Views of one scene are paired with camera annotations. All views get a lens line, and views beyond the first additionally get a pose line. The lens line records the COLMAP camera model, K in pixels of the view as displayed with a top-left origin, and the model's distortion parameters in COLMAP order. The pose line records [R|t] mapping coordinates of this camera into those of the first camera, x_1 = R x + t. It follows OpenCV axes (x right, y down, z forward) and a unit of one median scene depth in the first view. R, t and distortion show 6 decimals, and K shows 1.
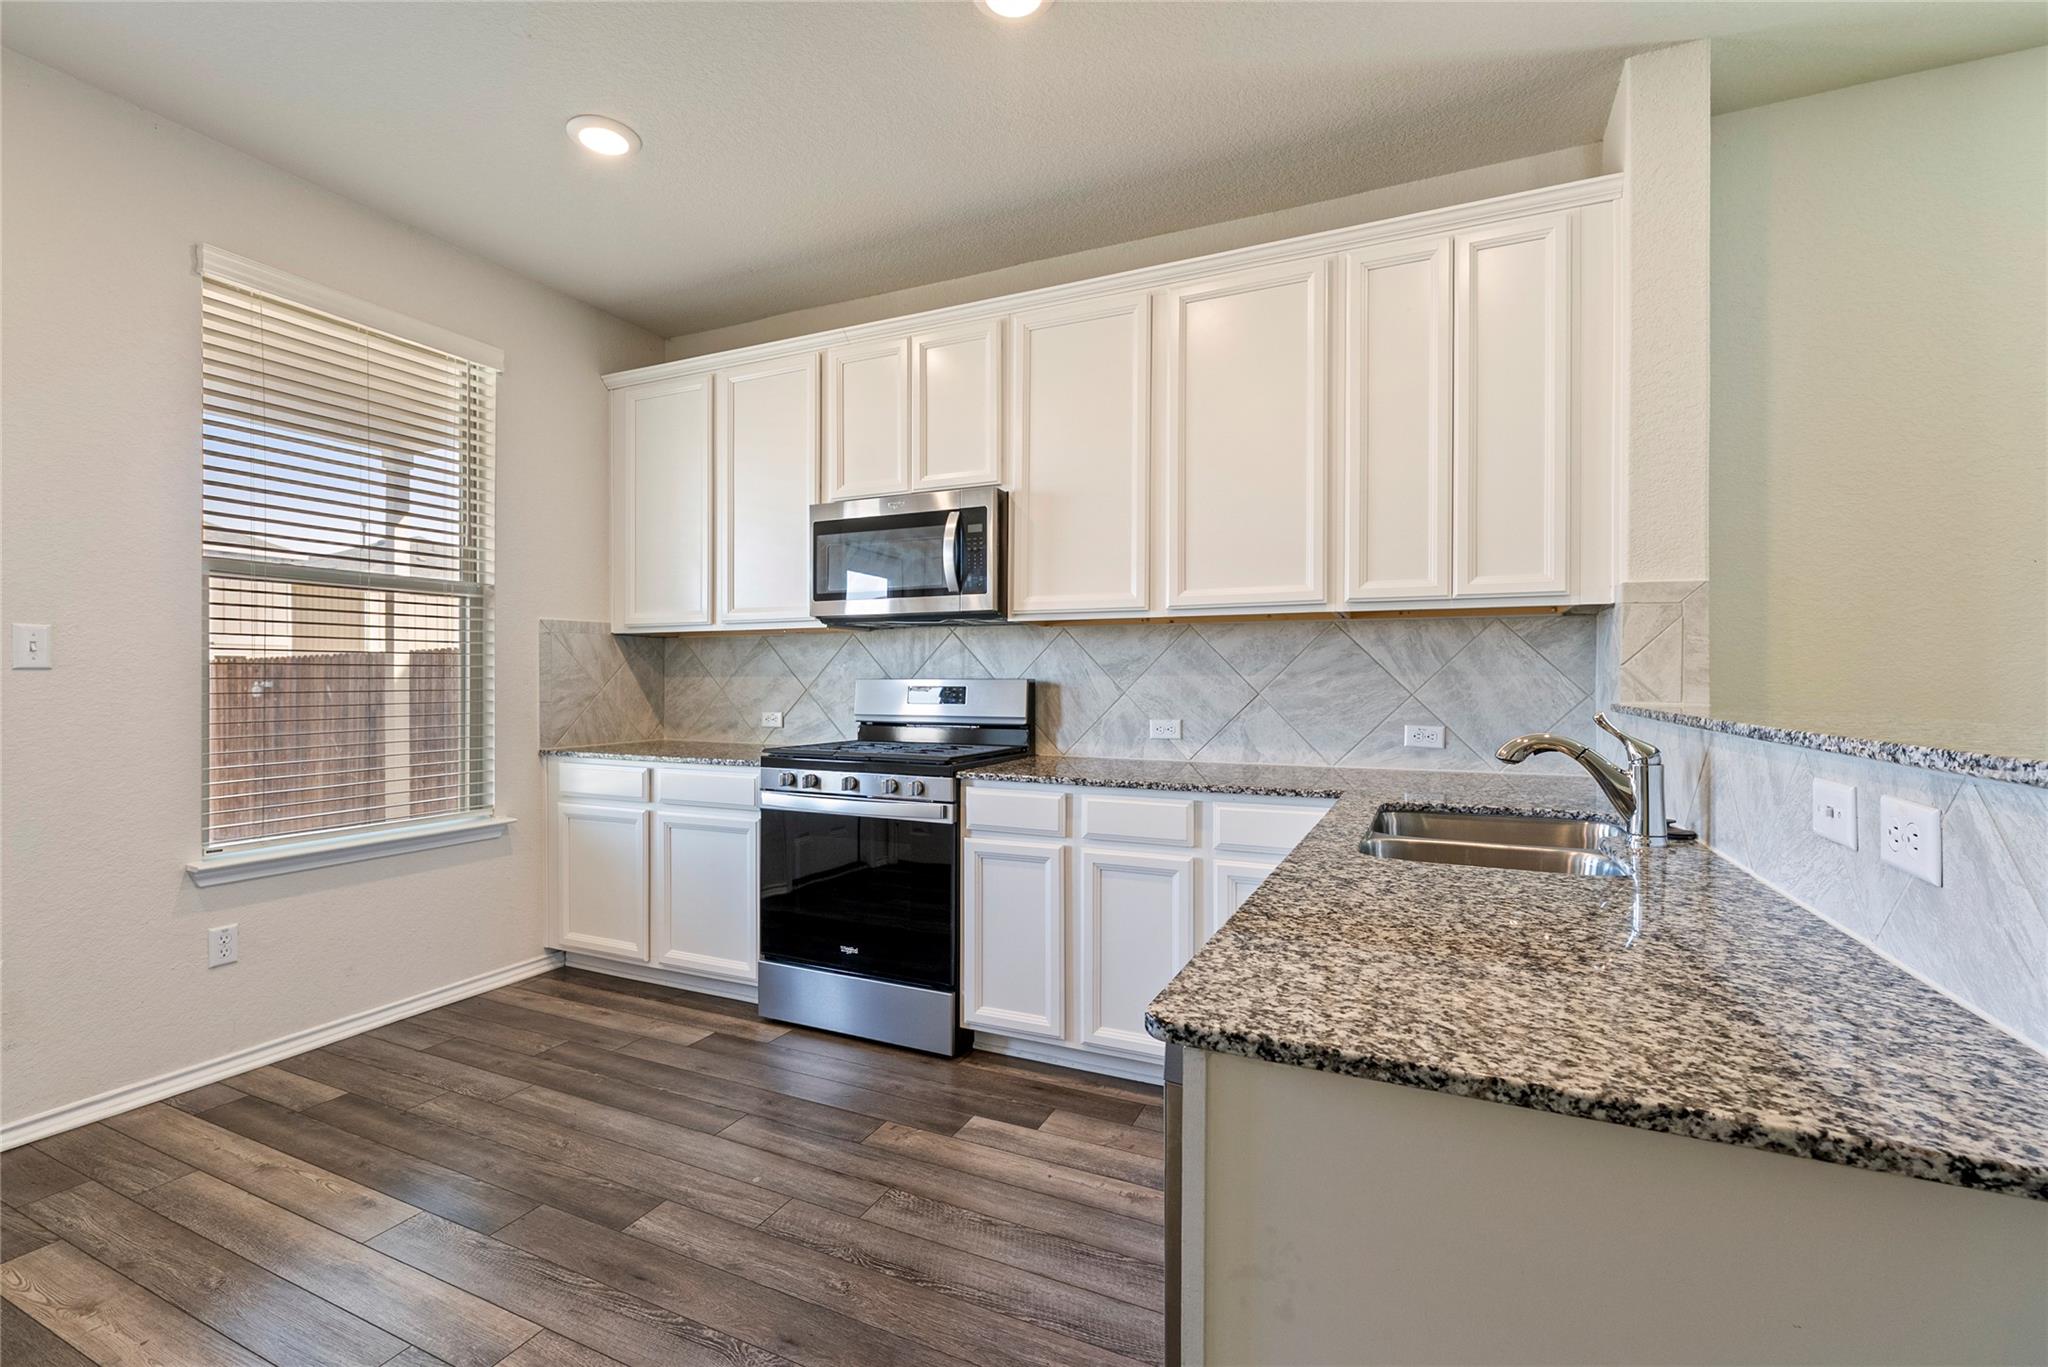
lens RADIAL K [[891.2, 0, 1016.8], [0, 891.2, 686.1], [0, 0, 1]] dist [-0.000185, -0.000328]
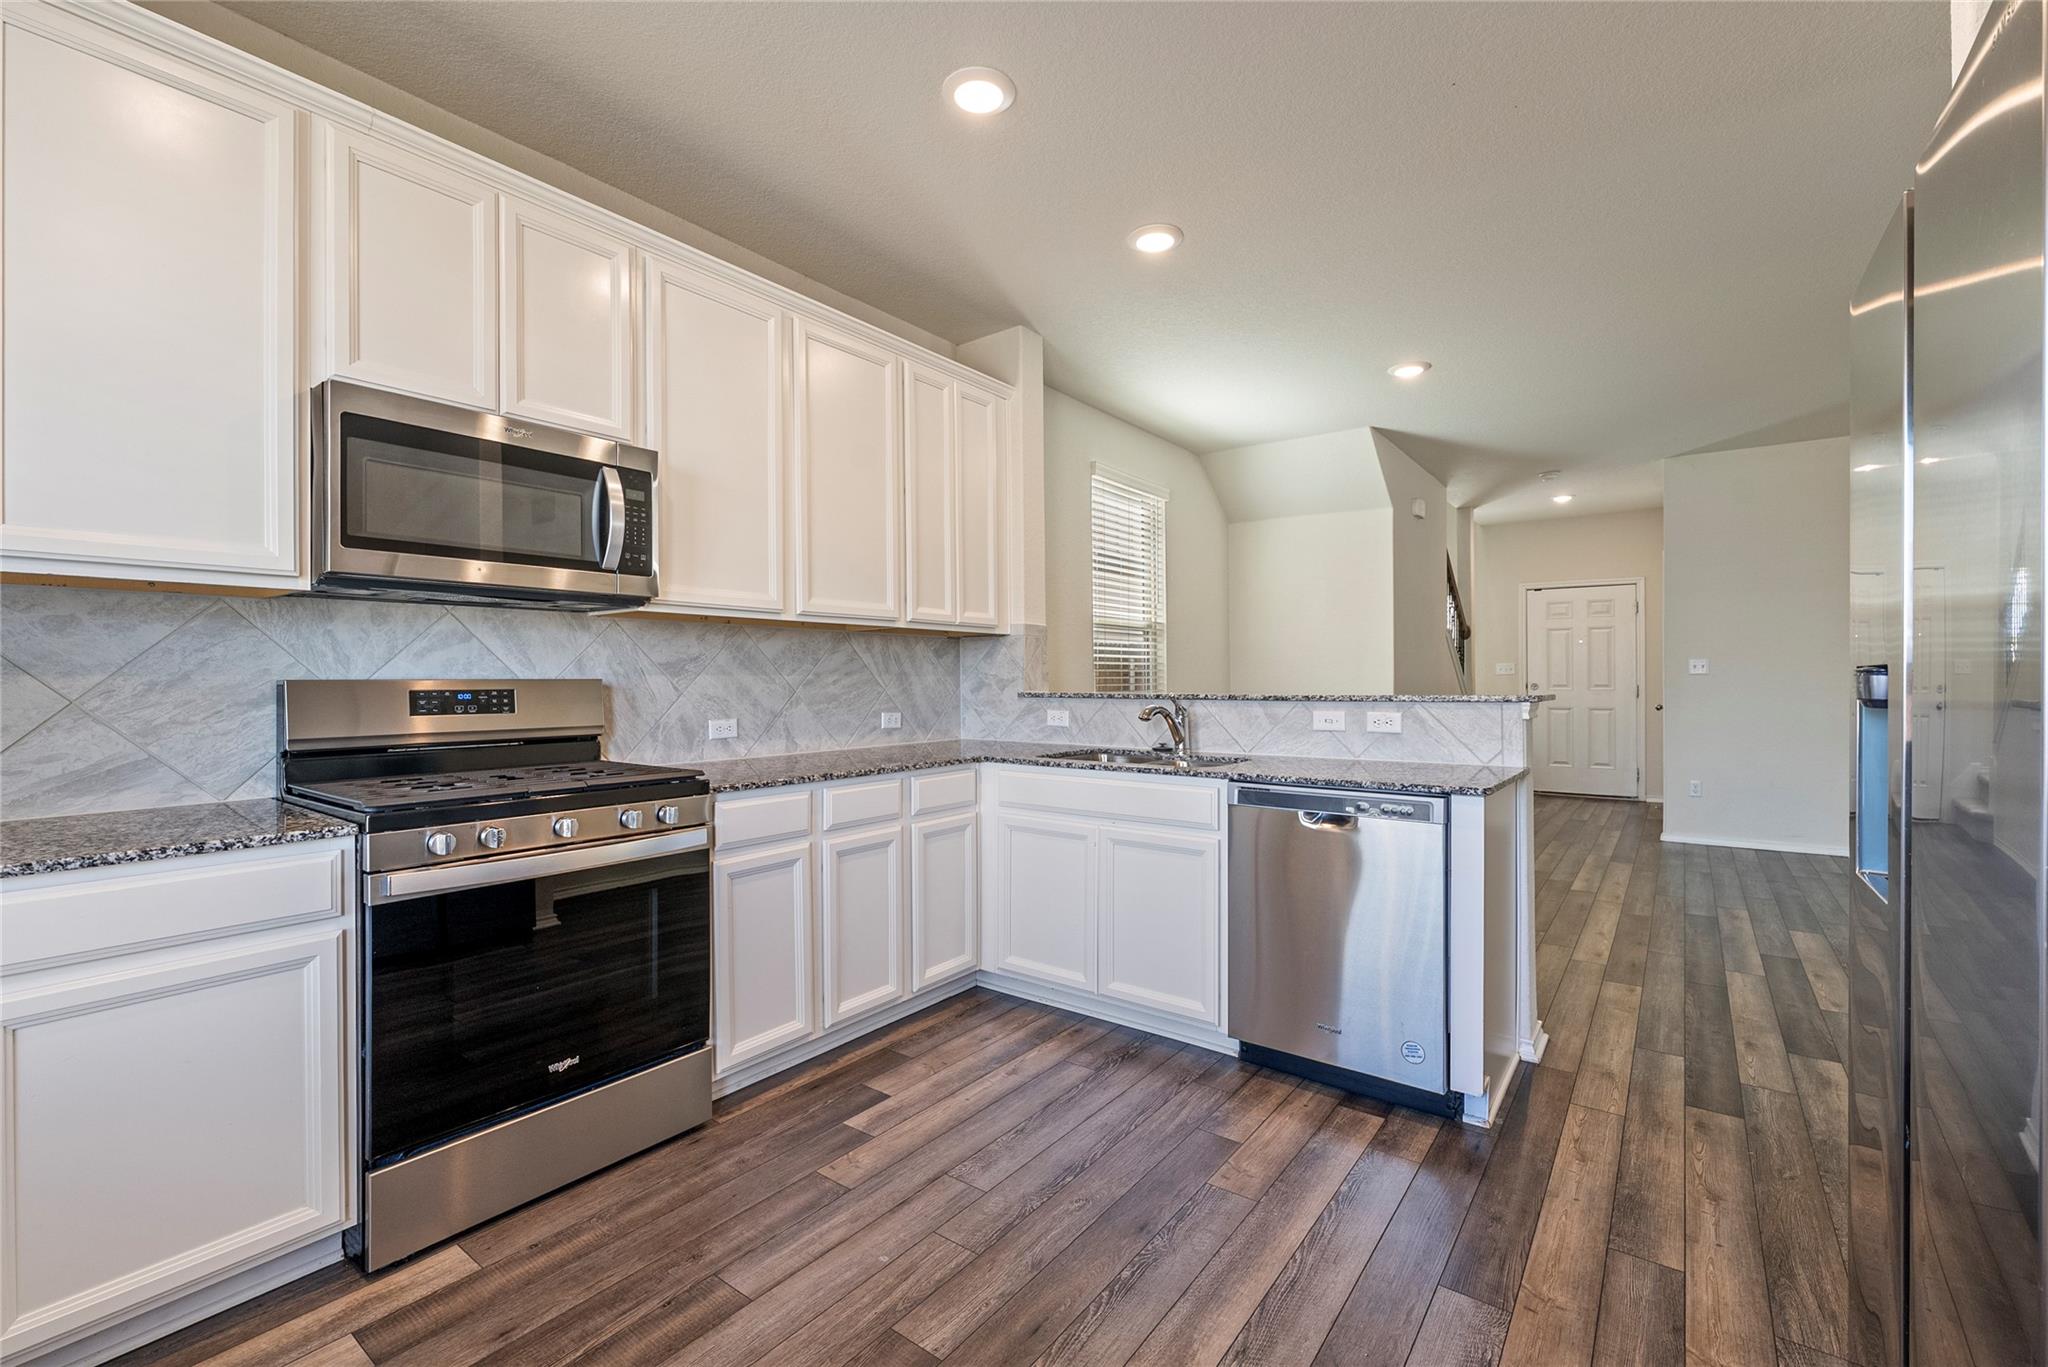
lens RADIAL K [[891.2, 0, 1031.2], [0, 891.2, 683.5], [0, 0, 1]] dist [-0.000185, -0.000328]
pose [[0.195056, -0.006444, 0.980771, -0.781834], [0.008901, 0.999949, 0.004800, -0.004674], [-0.980752, 0.007794, 0.195103, 0.484509]]
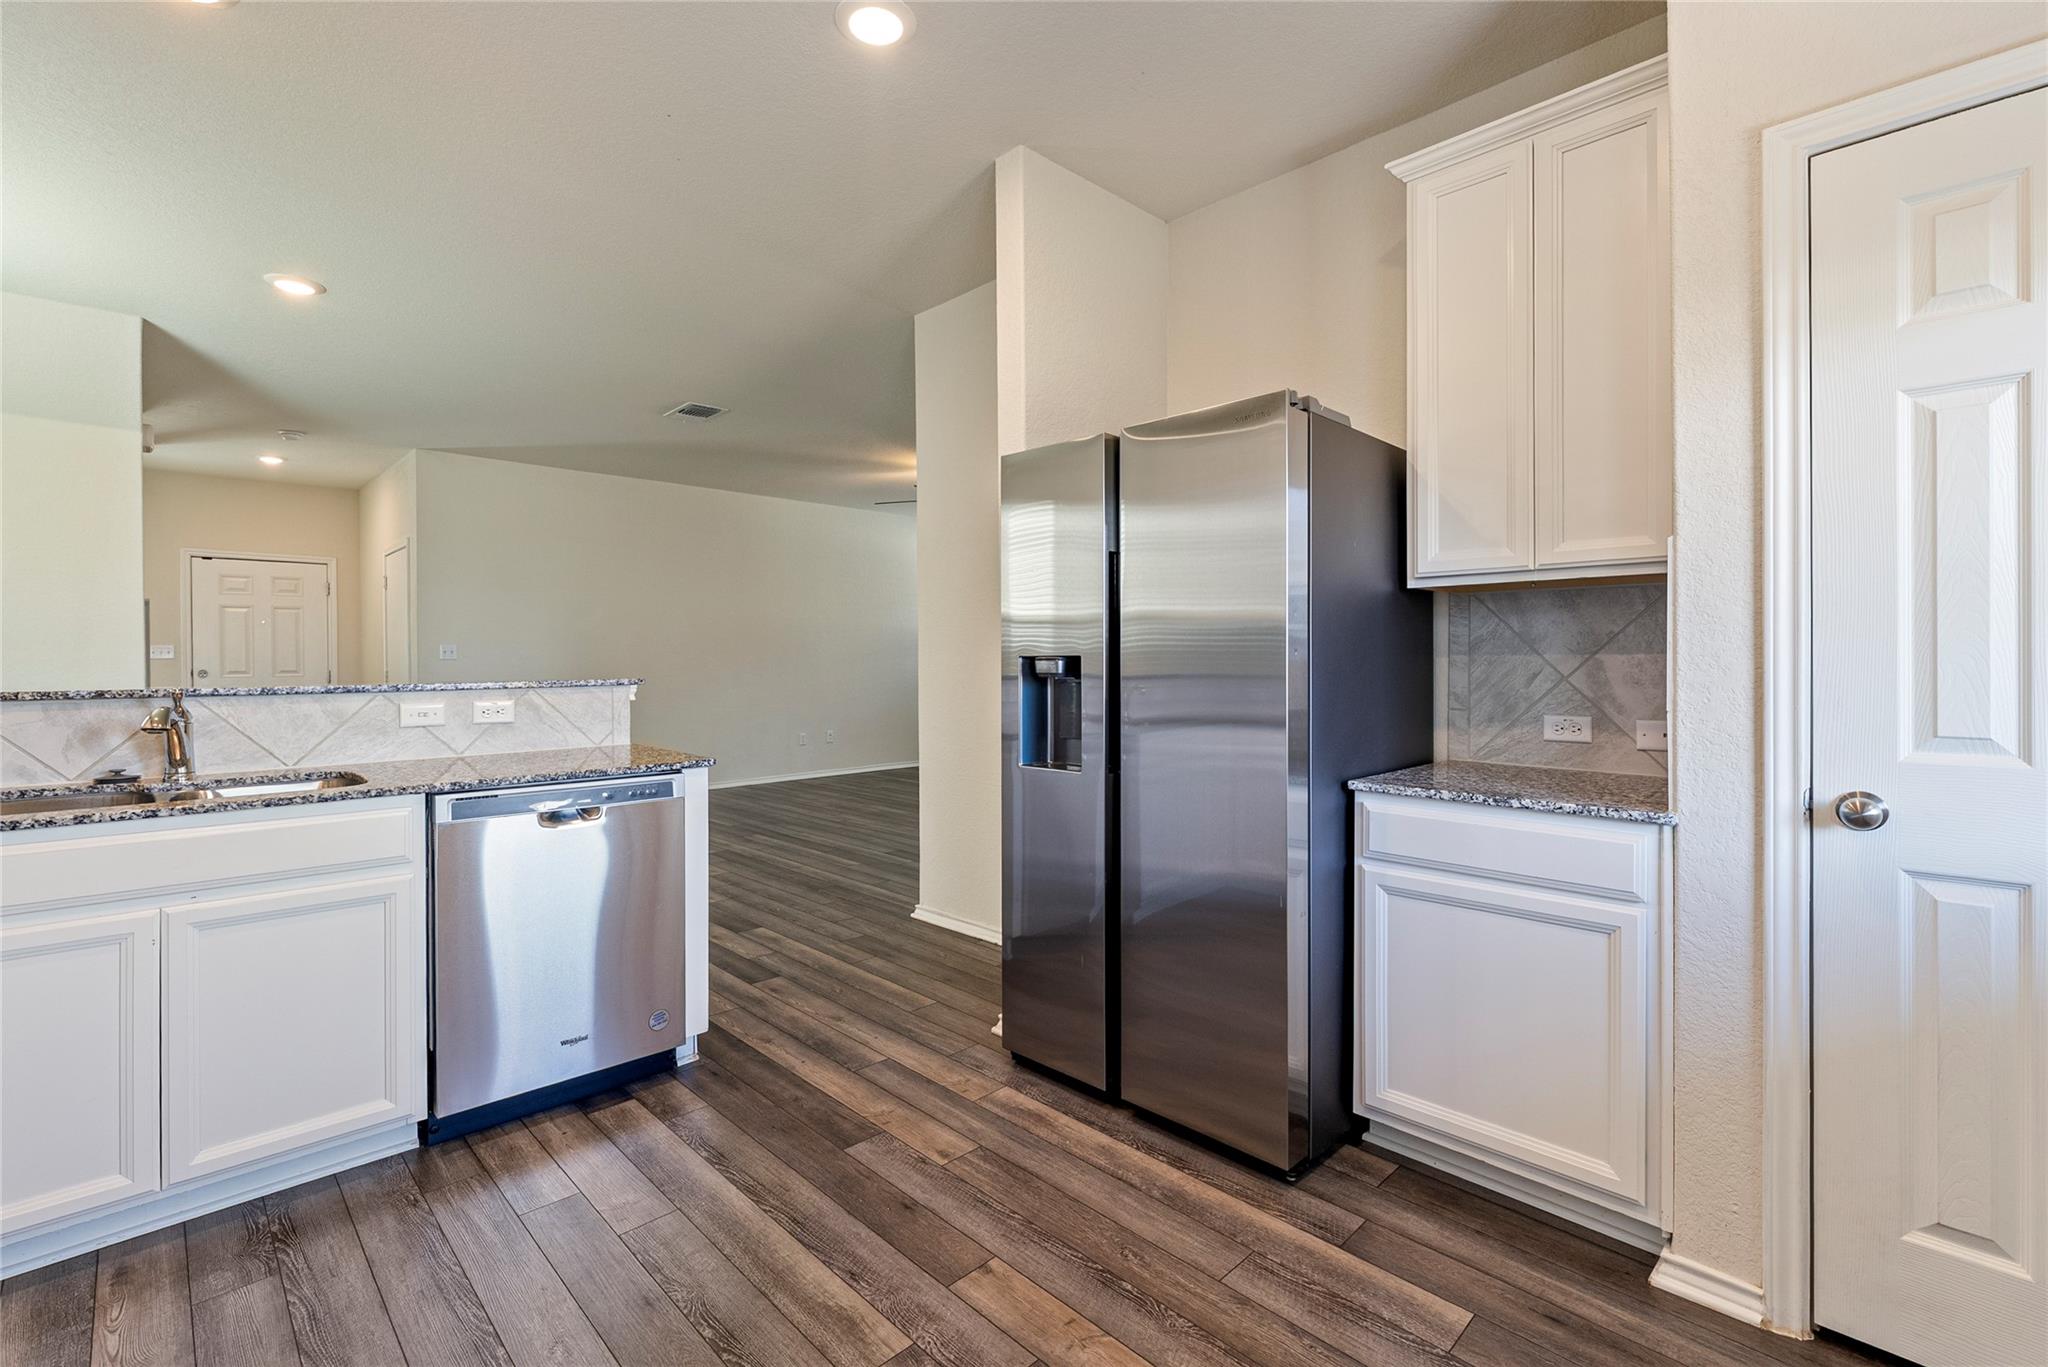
lens RADIAL K [[891.2, 0, 1030.7], [0, 891.2, 670.4], [0, 0, 1]] dist [-0.000185, -0.000328]
pose [[-0.940946, -0.001219, 0.338554, -0.548448], [0.005751, 0.999792, 0.019585, -0.009881], [-0.338508, 0.020375, -0.940743, 0.965402]]
